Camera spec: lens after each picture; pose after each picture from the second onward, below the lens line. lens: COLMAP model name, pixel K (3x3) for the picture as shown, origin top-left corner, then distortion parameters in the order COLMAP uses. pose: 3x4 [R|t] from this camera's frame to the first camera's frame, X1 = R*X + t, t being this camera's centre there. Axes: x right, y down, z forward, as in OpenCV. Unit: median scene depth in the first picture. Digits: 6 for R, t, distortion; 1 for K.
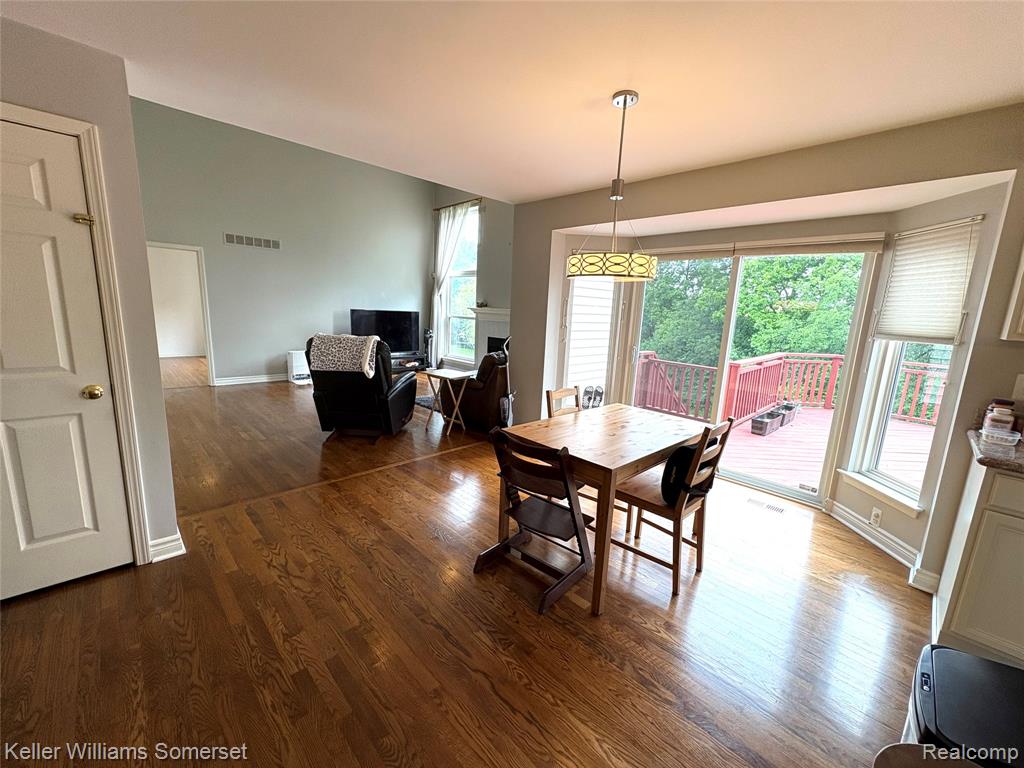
lens RADIAL K [[412.7, 0, 510.5], [0, 412.7, 384.7], [0, 0, 1]] dist [0.002880, -0.000849]
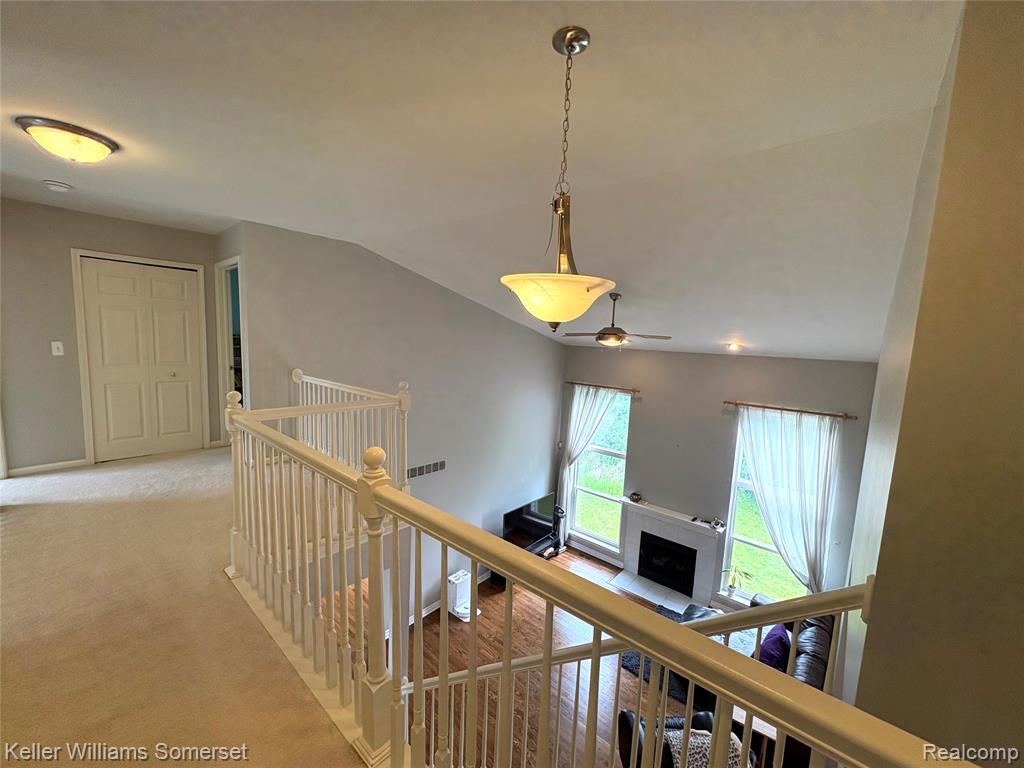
lens RADIAL K [[412.7, 0, 512.3], [0, 412.7, 384.0], [0, 0, 1]] dist [0.002880, -0.000849]
pose [[0.996325, -0.009869, 0.085088, -0.418546], [0.014999, 0.998094, -0.059870, -0.391995], [-0.084335, 0.060926, 0.994573, 0.070167]]
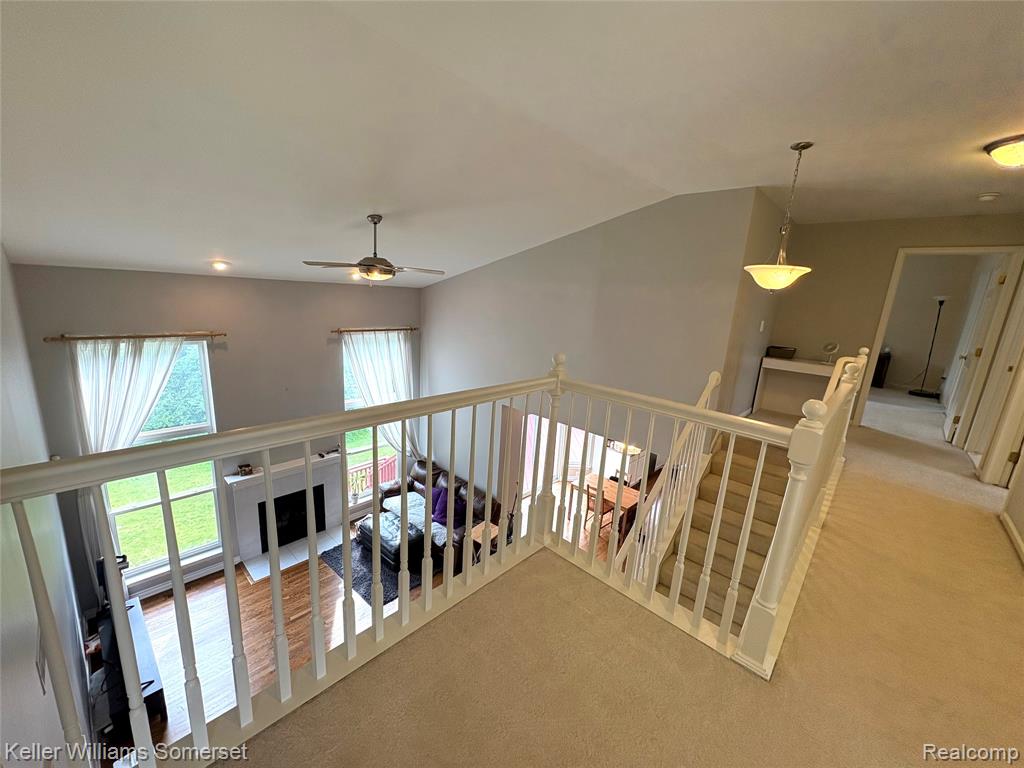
lens RADIAL K [[412.7, 0, 507.8], [0, 412.7, 385.2], [0, 0, 1]] dist [0.002880, -0.000849]
pose [[-0.035971, -0.273294, 0.961258, -0.744715], [0.116804, 0.954138, 0.275641, -0.478862], [-0.992503, 0.122194, -0.002399, 0.506068]]
